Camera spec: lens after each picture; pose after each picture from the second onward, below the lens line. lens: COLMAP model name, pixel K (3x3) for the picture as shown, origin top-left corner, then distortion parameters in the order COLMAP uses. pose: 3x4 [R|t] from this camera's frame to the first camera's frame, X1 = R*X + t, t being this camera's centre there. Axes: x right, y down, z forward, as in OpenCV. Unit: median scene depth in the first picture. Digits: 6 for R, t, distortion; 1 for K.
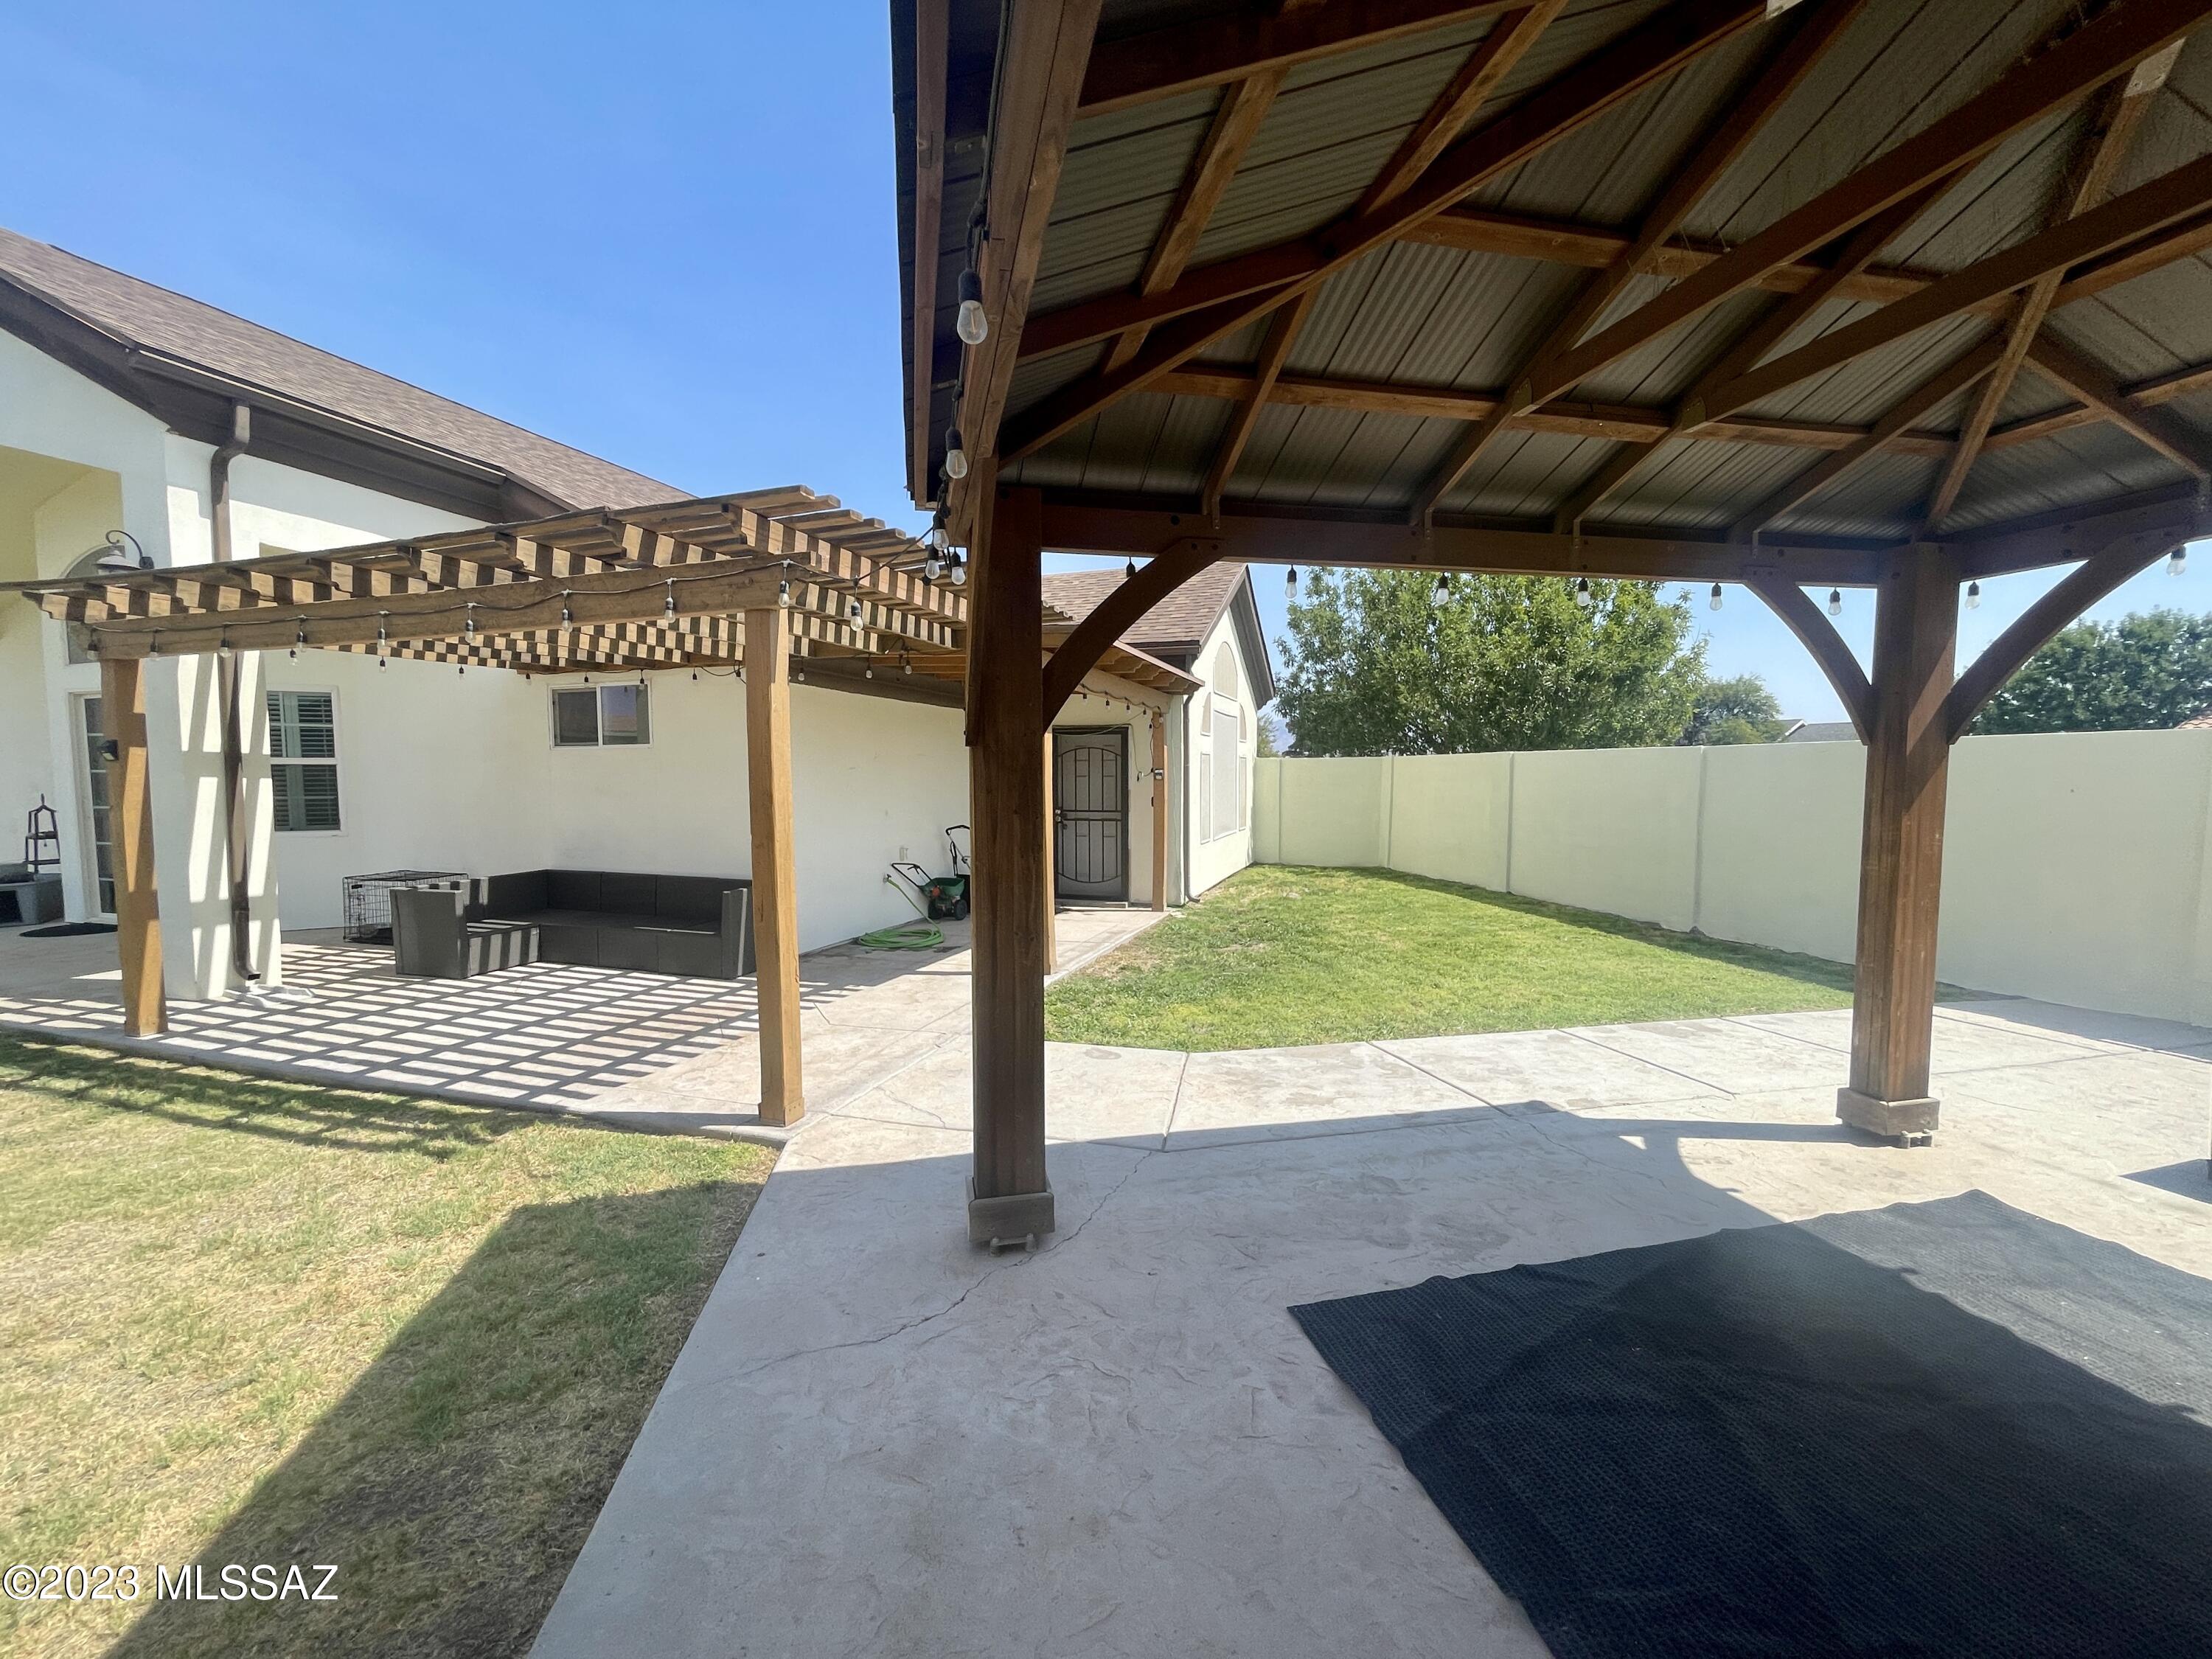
lens RADIAL K [[909.5, 0, 1106.0], [0, 909.5, 829.5], [0, 0, 1]] dist [0.000895, -0.000049]
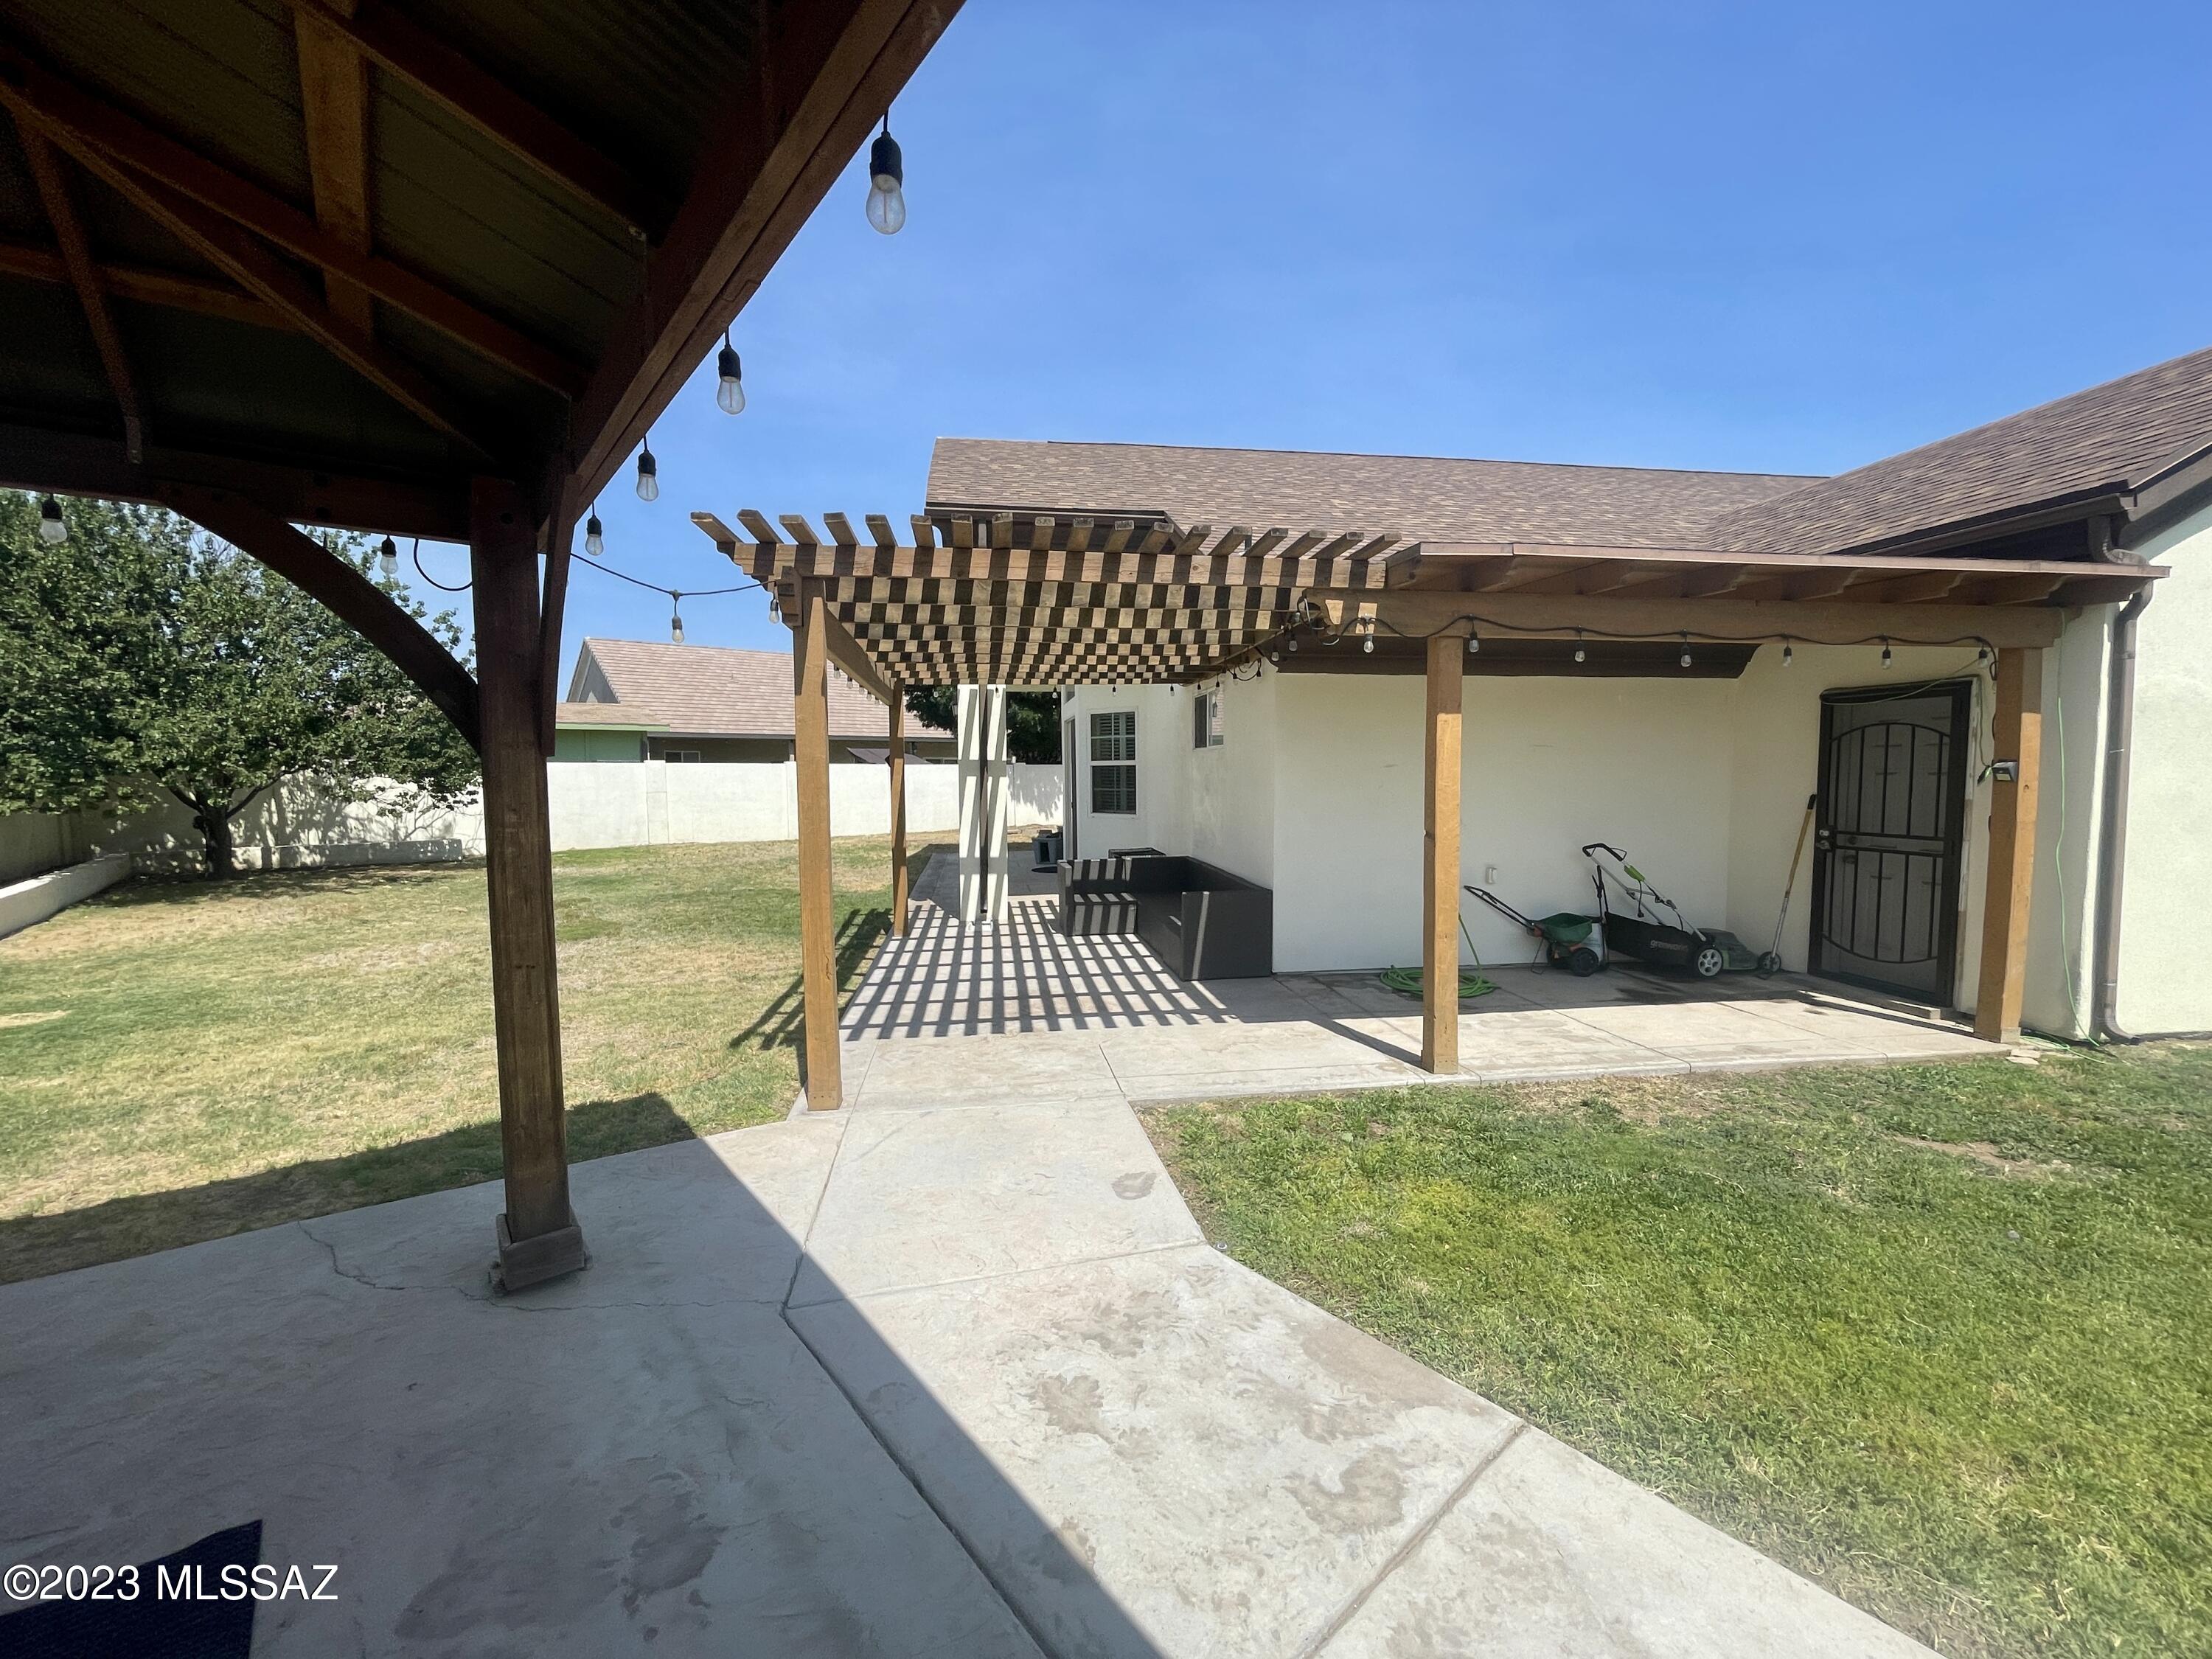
lens RADIAL K [[899.8, 0, 1104.8], [0, 899.8, 832.8], [0, 0, 1]] dist [-0.002304, -0.000686]
pose [[0.444768, 0.058822, -0.893712, 0.450811], [-0.047576, 0.997984, 0.042008, -0.036591], [0.894381, 0.023836, 0.446670, 0.517087]]
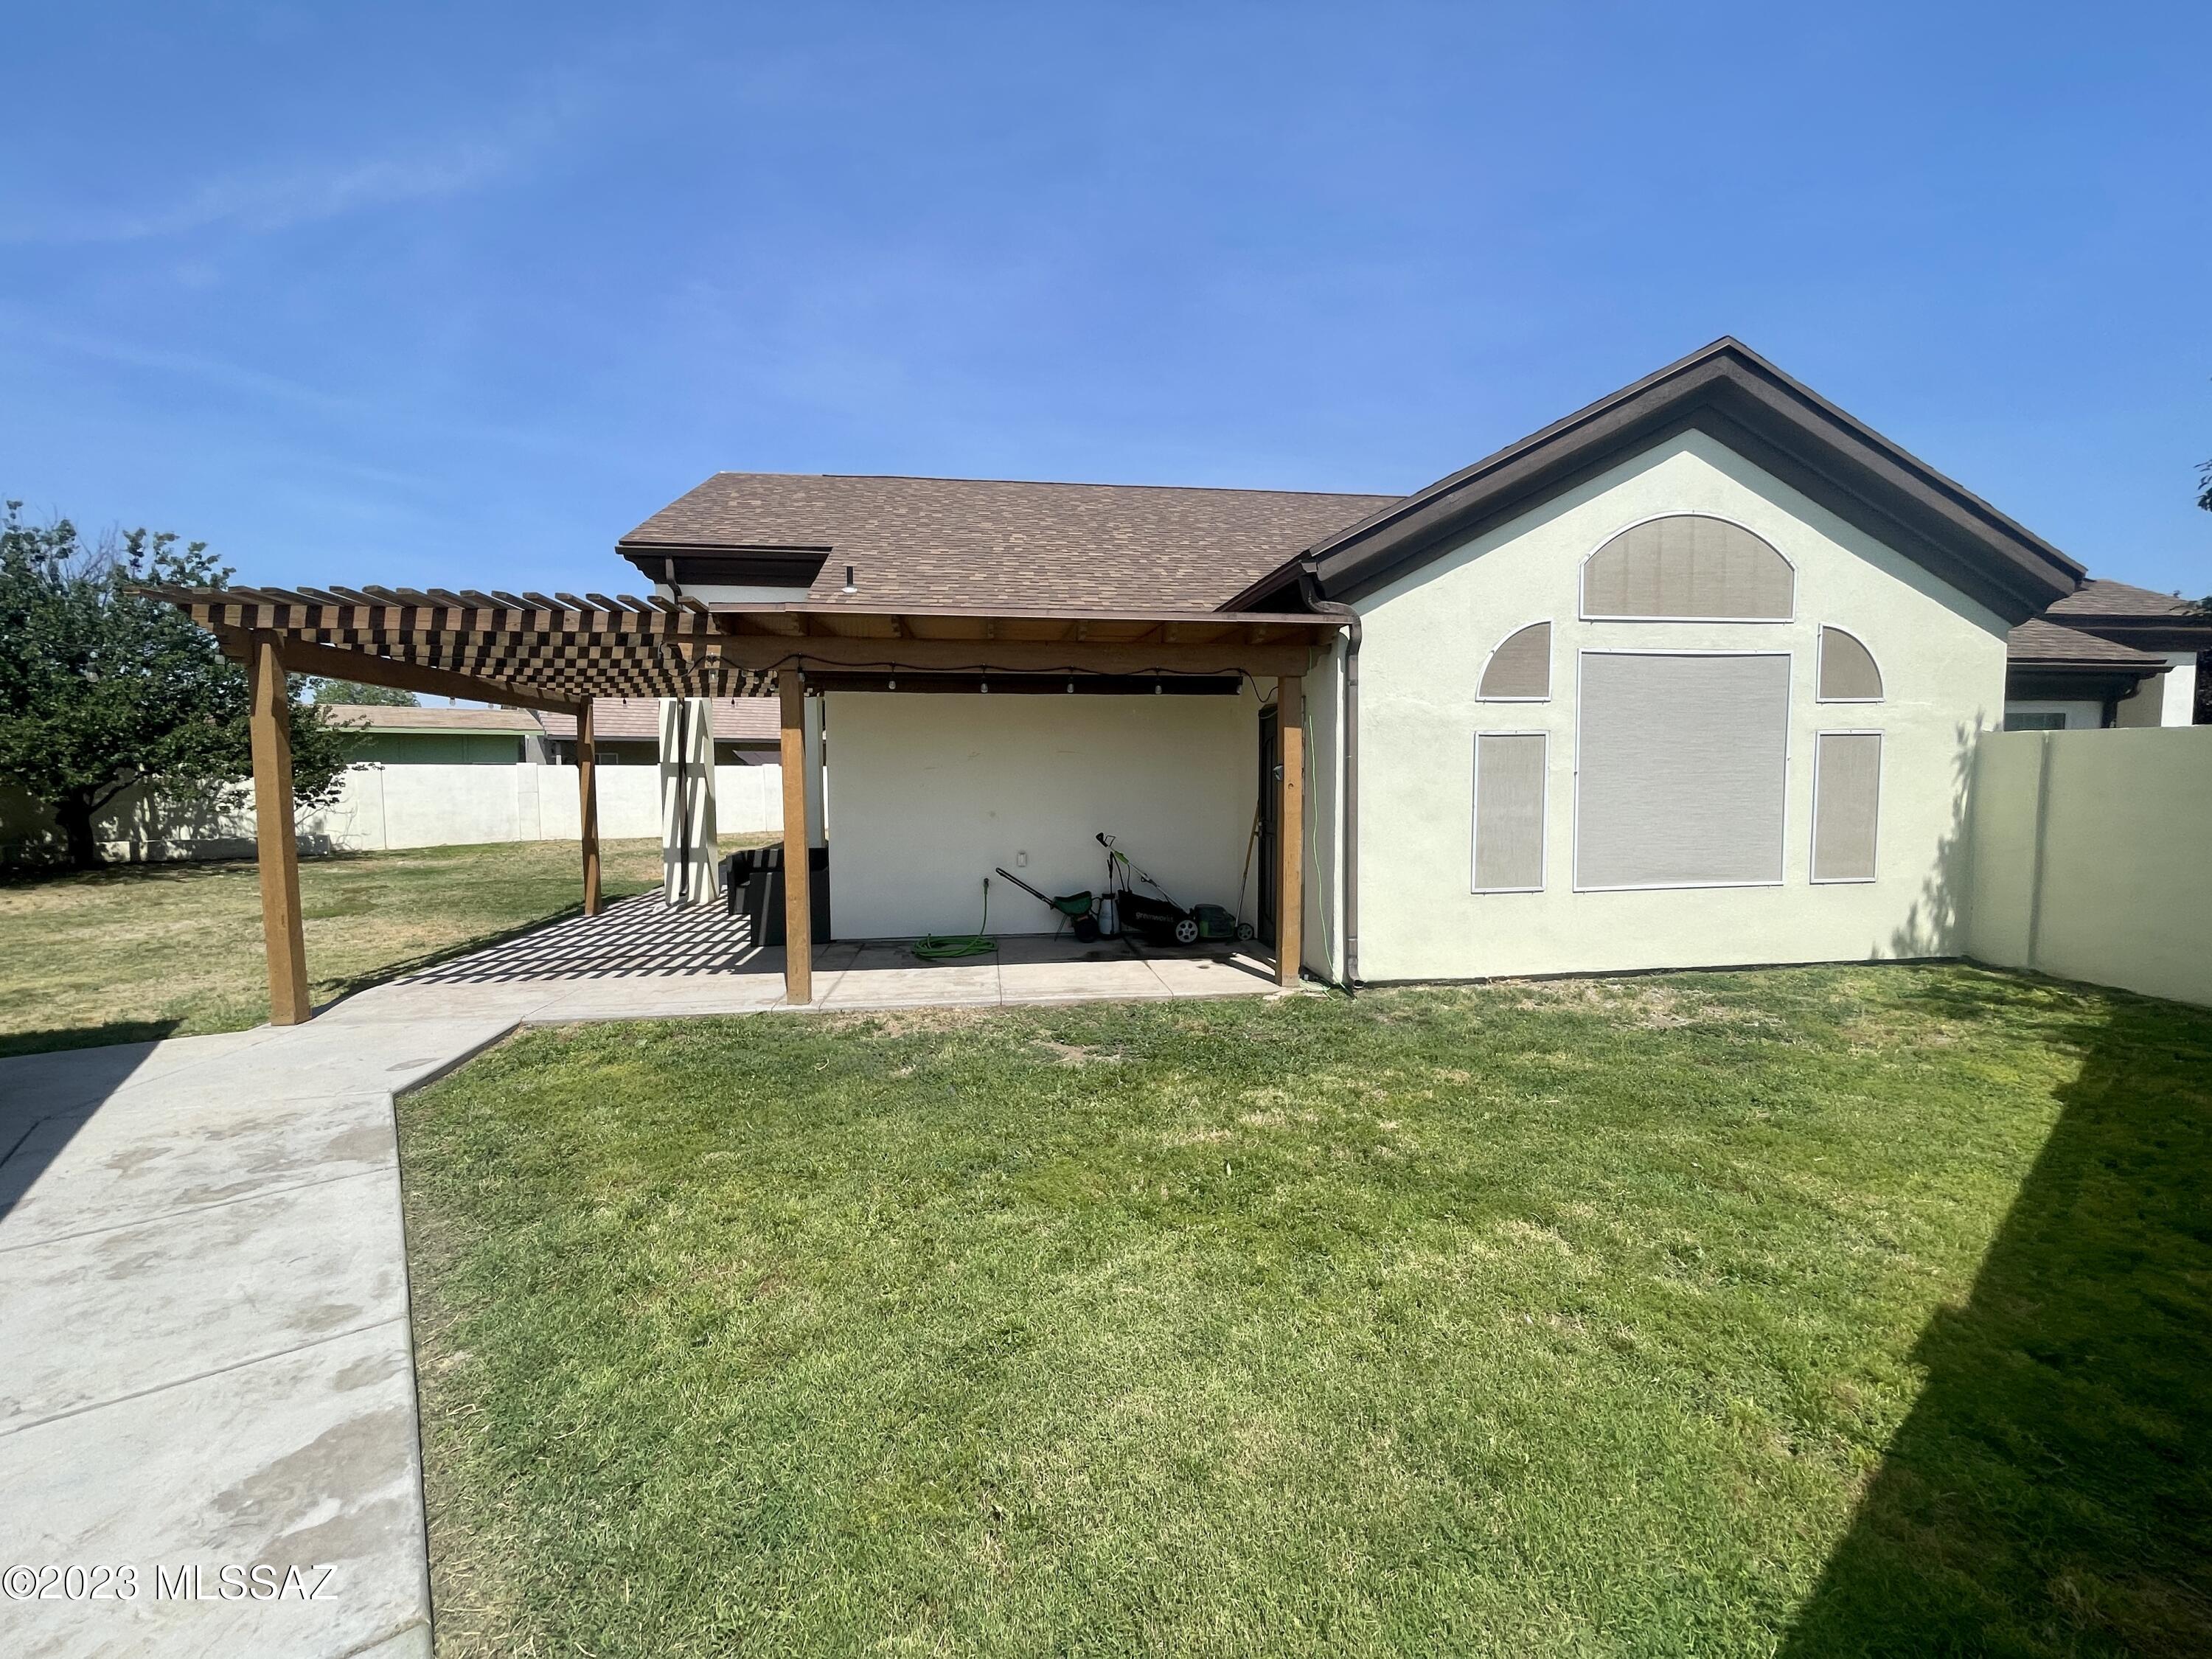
lens RADIAL K [[899.8, 0, 1104.8], [0, 899.8, 832.8], [0, 0, 1]] dist [-0.002304, -0.000686]
pose [[0.442753, 0.057370, -0.894806, 0.912098], [-0.047834, 0.998041, 0.040320, -0.058976], [0.895367, 0.024951, 0.444630, 0.954333]]
